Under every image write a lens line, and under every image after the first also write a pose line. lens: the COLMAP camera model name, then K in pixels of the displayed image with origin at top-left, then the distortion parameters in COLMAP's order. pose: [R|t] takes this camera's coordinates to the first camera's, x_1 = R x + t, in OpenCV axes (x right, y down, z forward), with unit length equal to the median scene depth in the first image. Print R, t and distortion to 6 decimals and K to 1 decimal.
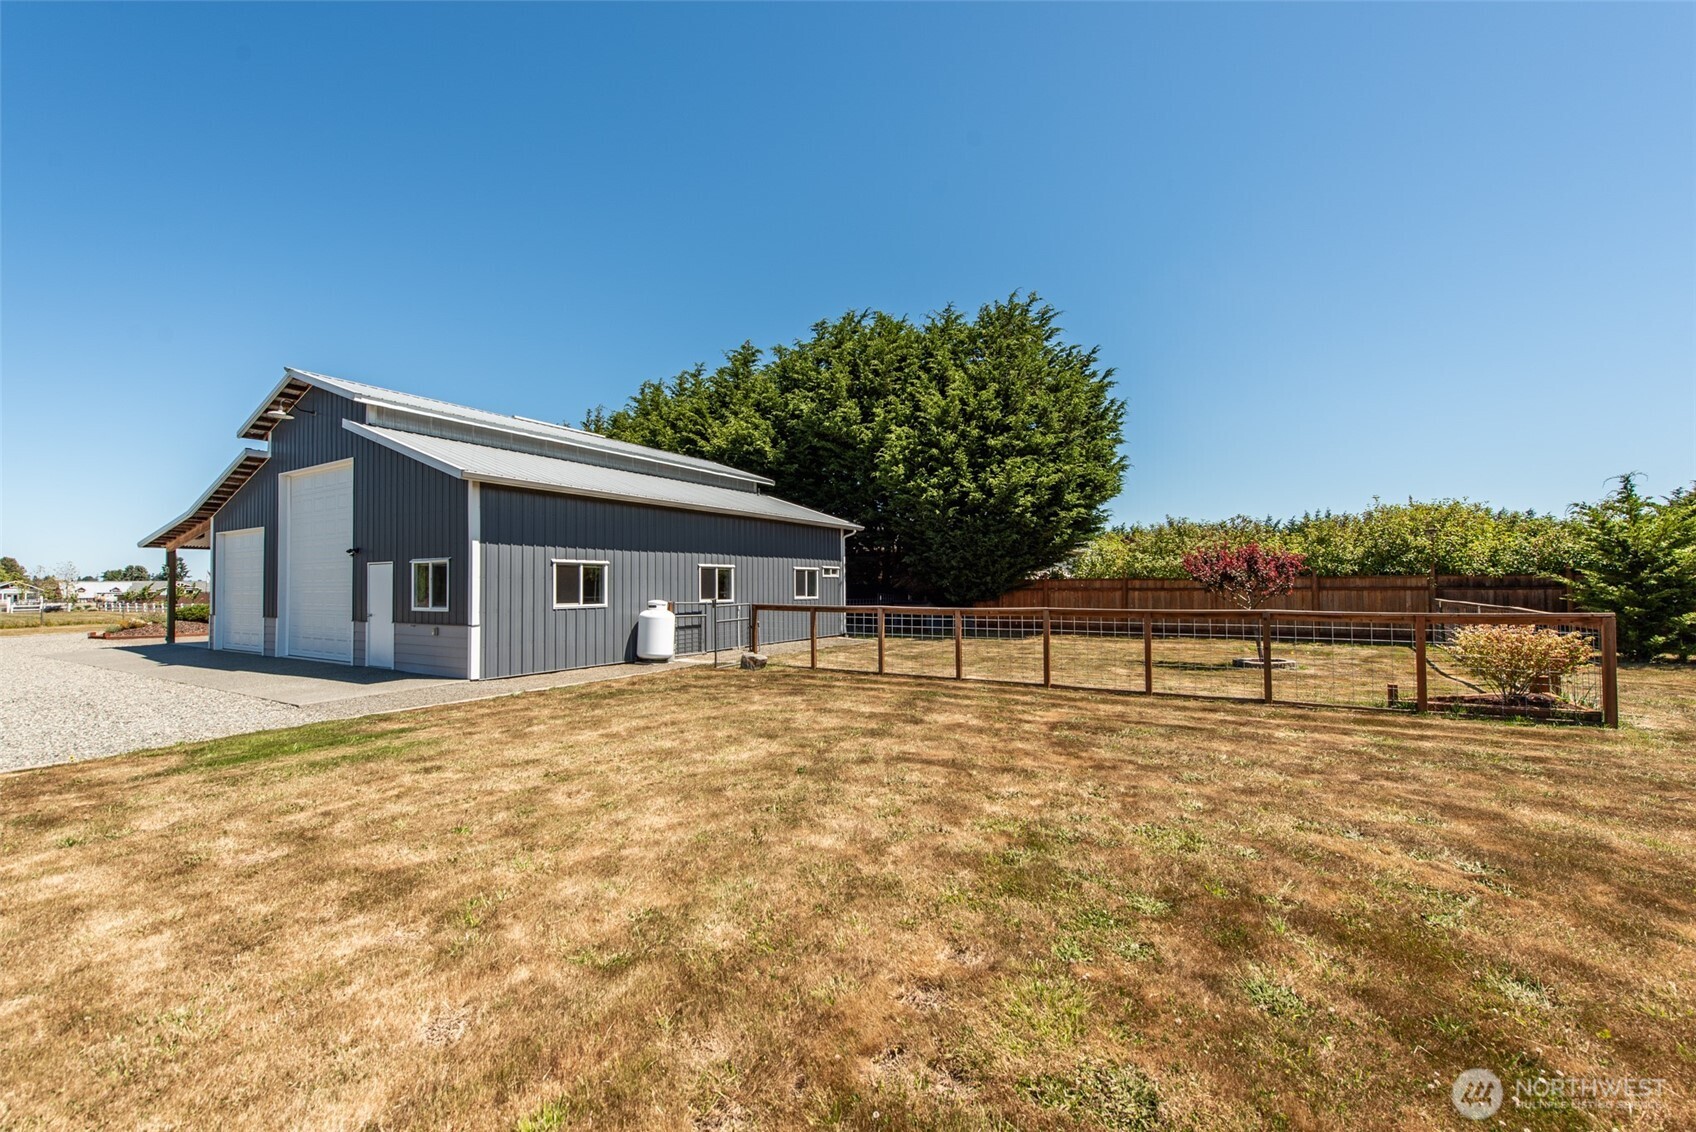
lens RADIAL K [[659.1, 0, 845.6], [0, 659.1, 575.6], [0, 0, 1]] dist [0.003090, -0.000347]
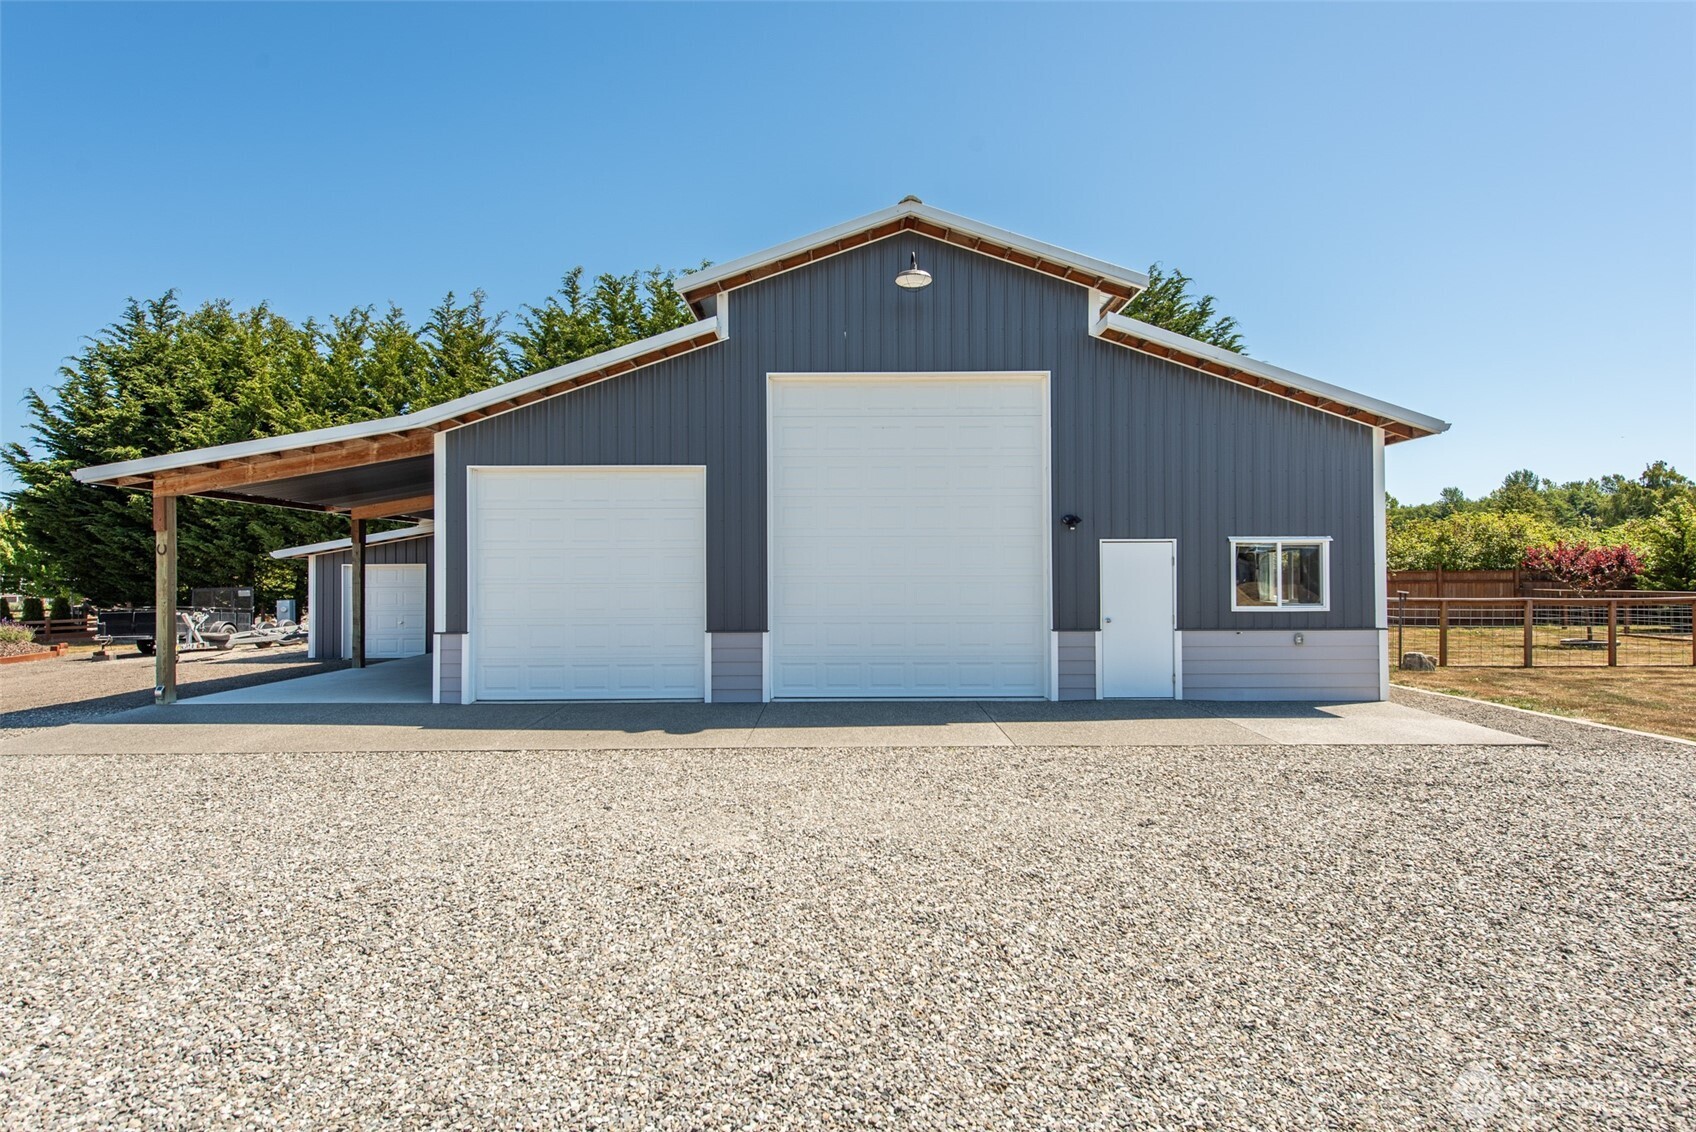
lens RADIAL K [[801.1, 0, 846.4], [0, 801.1, 567.0], [0, 0, 1]] dist [-0.004022, -0.000598]
pose [[0.865398, 0.008742, 0.501008, -1.226196], [-0.007313, 0.999962, -0.004817, 0.012128], [-0.501031, 0.000505, 0.865429, 0.416010]]
